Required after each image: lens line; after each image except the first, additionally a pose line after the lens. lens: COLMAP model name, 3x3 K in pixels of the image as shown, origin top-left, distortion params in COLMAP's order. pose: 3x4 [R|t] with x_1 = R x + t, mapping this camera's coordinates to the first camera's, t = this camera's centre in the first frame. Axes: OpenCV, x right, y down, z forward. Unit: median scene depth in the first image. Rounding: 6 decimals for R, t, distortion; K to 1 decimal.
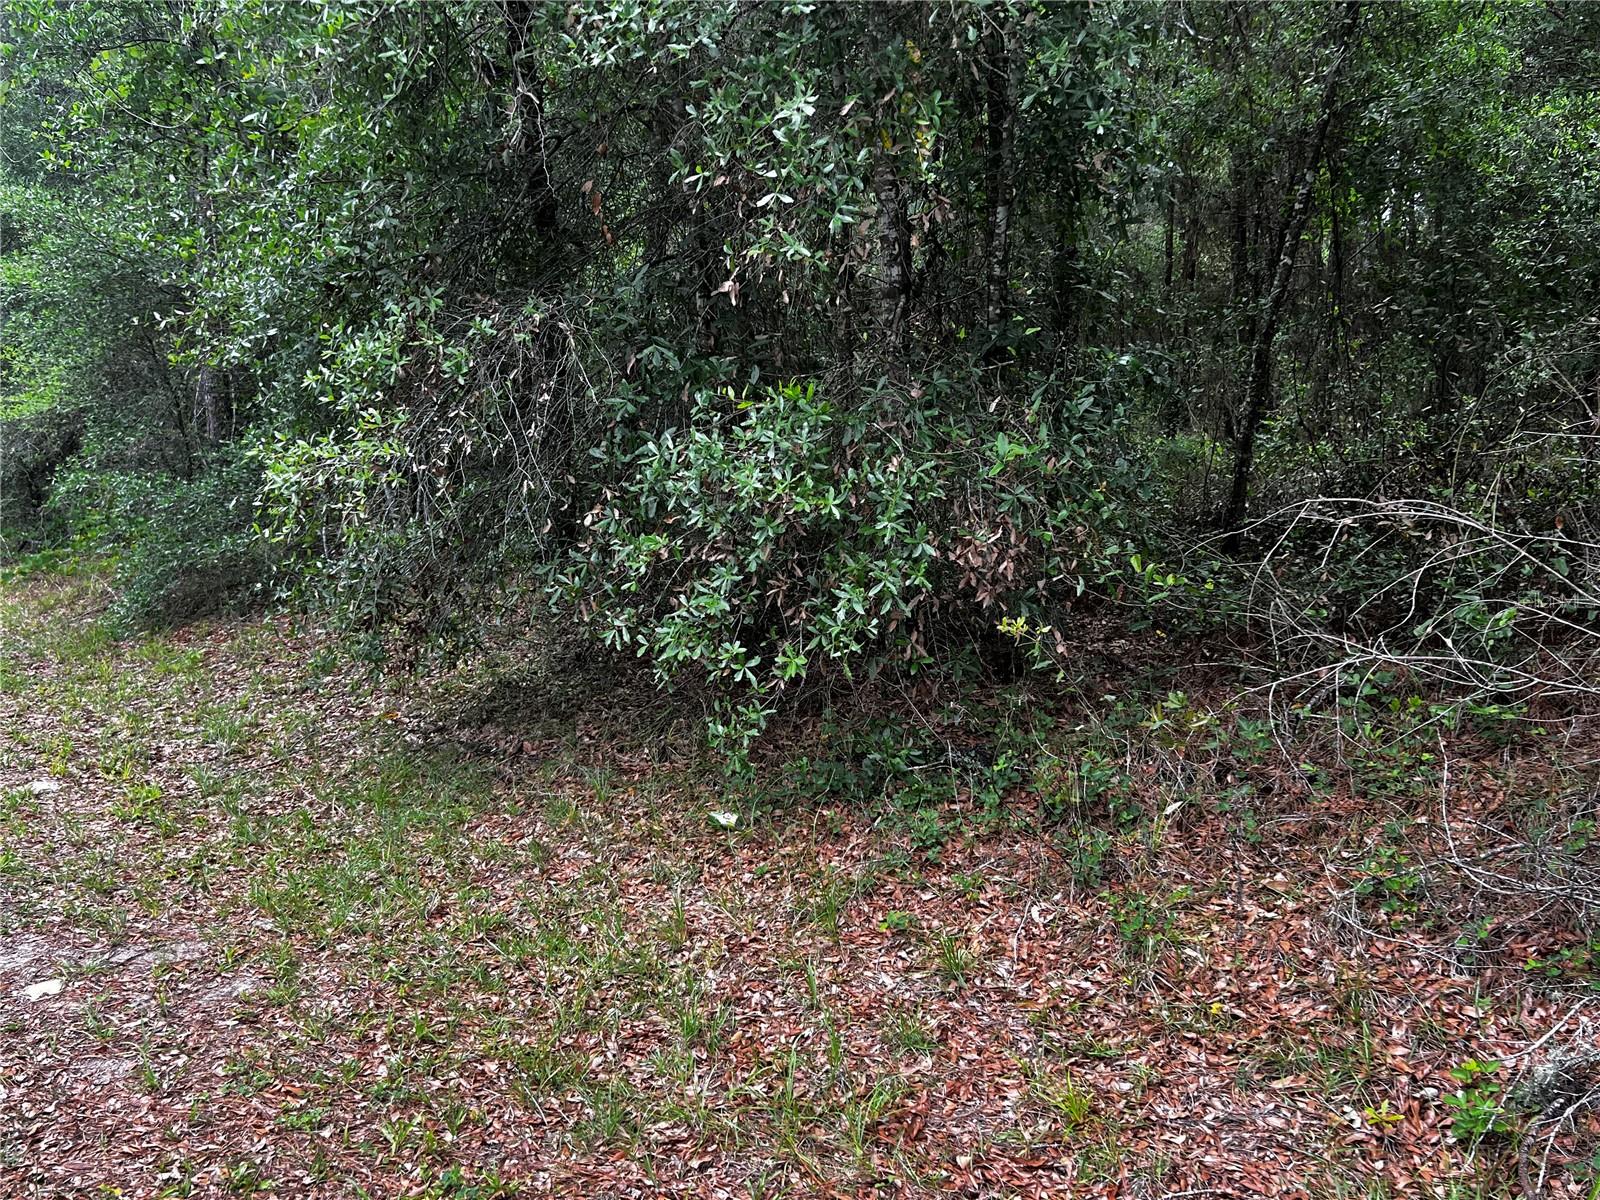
lens RADIAL K [[1329.4, 0, 800.0], [0, 1329.4, 600.0], [0, 0, 1]] dist [-0.004953, -0.005063]
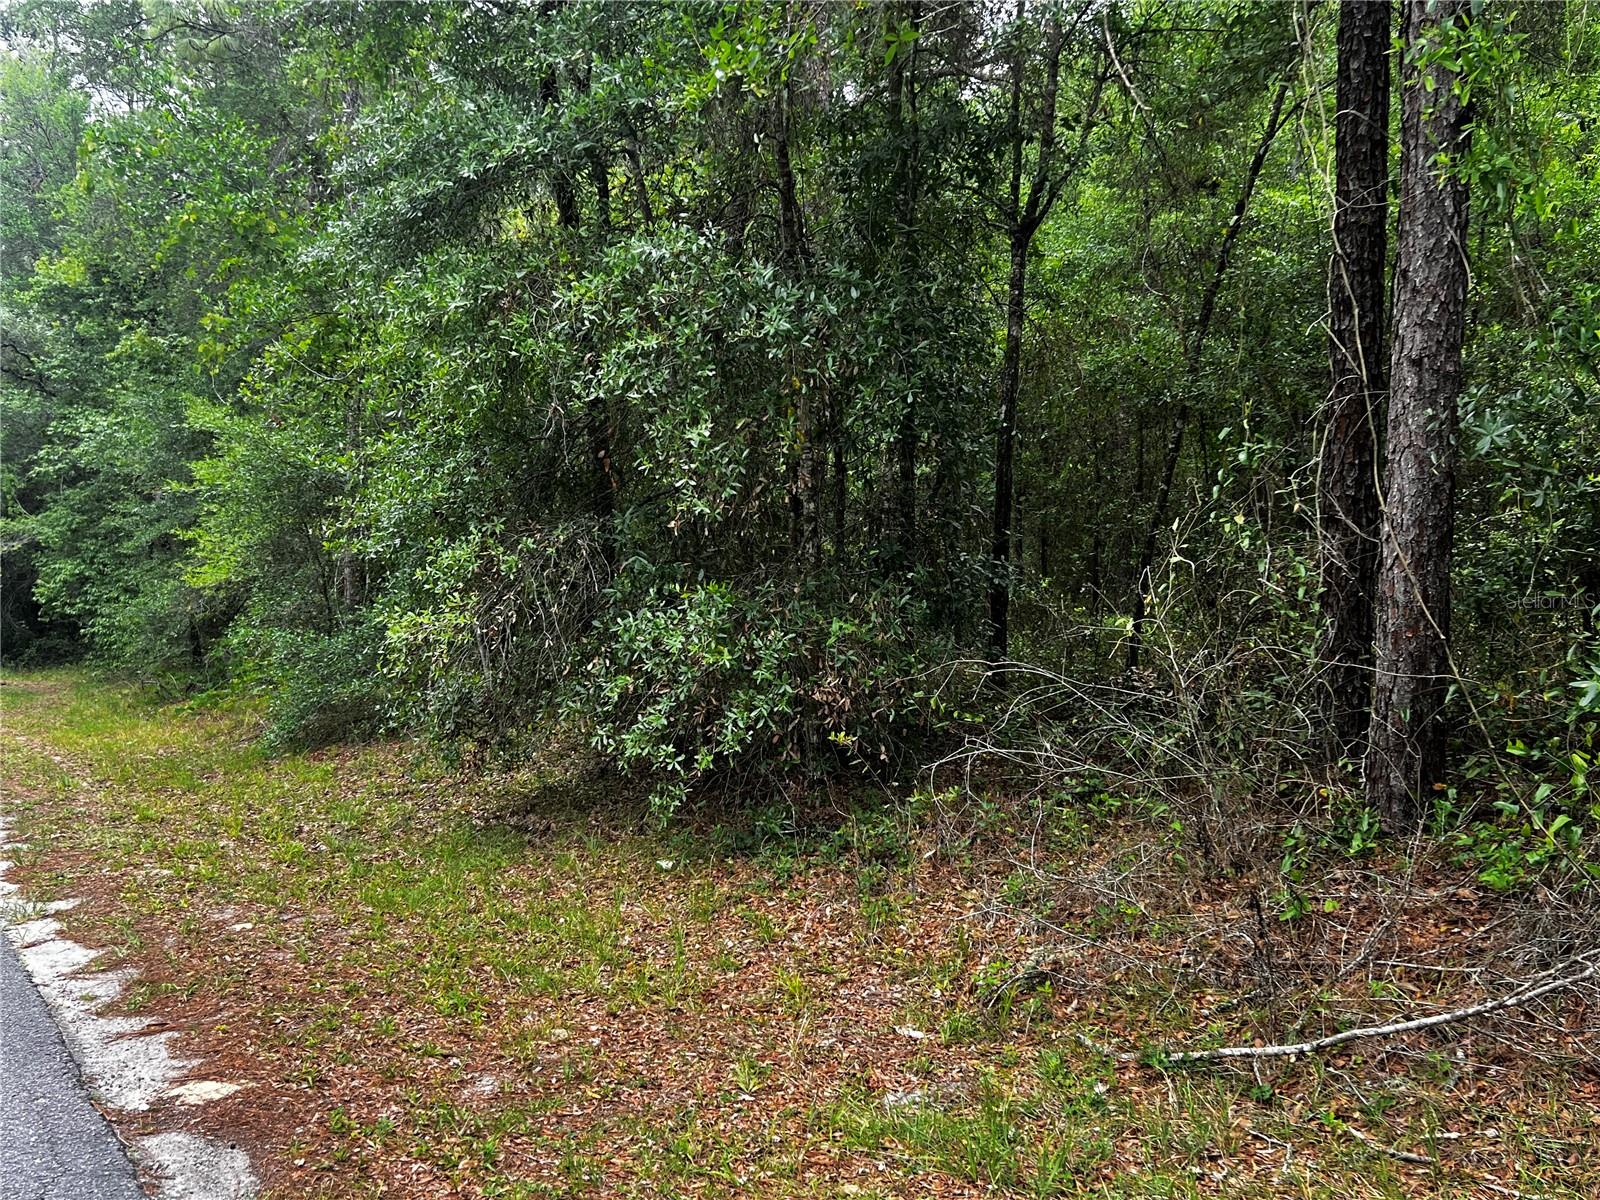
lens RADIAL K [[1329.4, 0, 800.0], [0, 1329.4, 600.0], [0, 0, 1]] dist [-0.004953, -0.005063]
pose [[0.996480, 0.017698, -0.081939, 0.215379], [-0.027831, 0.991864, -0.124222, 0.048838], [0.079074, 0.126065, 0.988865, -0.528914]]
